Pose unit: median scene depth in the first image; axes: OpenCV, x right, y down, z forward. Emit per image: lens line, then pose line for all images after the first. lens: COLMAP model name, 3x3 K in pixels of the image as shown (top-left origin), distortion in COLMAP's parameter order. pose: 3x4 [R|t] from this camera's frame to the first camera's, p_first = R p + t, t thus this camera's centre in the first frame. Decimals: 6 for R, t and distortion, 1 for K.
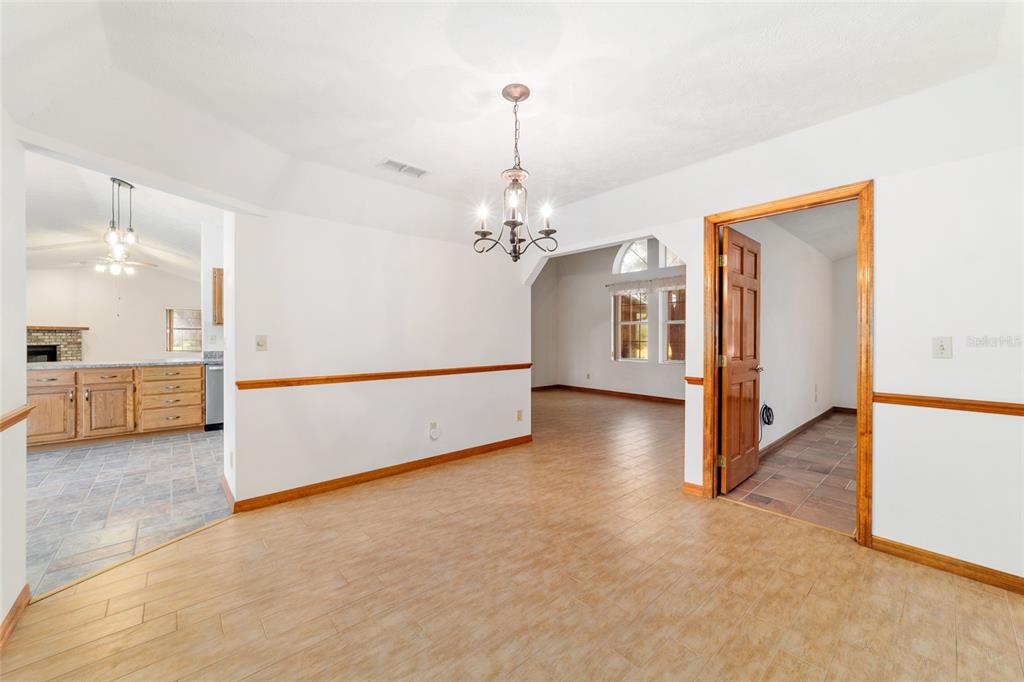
lens RADIAL K [[393.3, 0, 517.0], [0, 393.3, 335.0], [0, 0, 1]] dist [-0.012769, 0.006073]
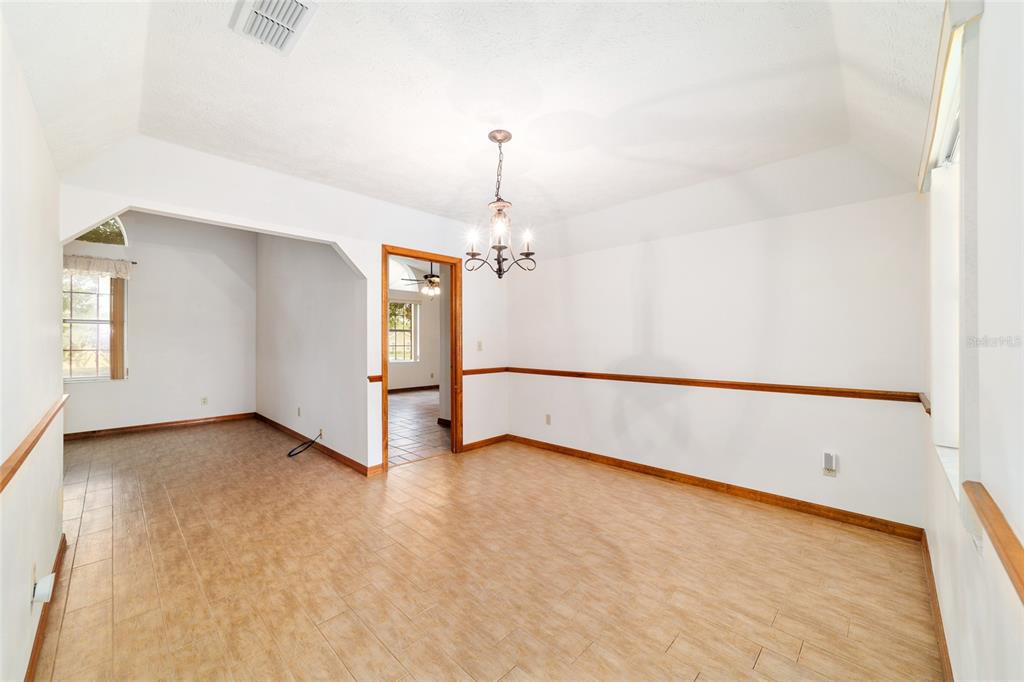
lens RADIAL K [[393.3, 0, 503.7], [0, 393.3, 334.9], [0, 0, 1]] dist [-0.012769, 0.006073]
pose [[-0.062020, 0.016780, 0.997934, -0.869656], [-0.001004, 0.999857, -0.016875, 0.004129], [-0.998074, -0.002048, -0.061994, 0.779238]]
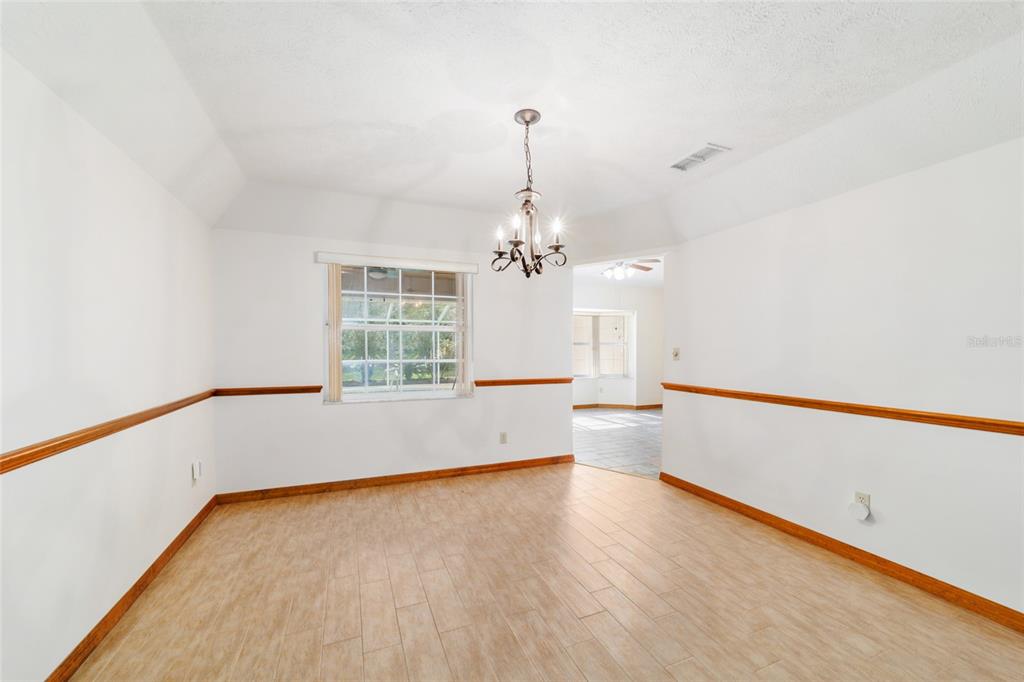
lens RADIAL K [[393.3, 0, 498.7], [0, 393.3, 353.8], [0, 0, 1]] dist [-0.012769, 0.006073]
pose [[-0.352550, 0.011339, -0.935724, 0.745573], [0.000916, 0.999930, 0.011772, 0.002496], [0.935792, 0.003293, -0.352536, 0.951559]]
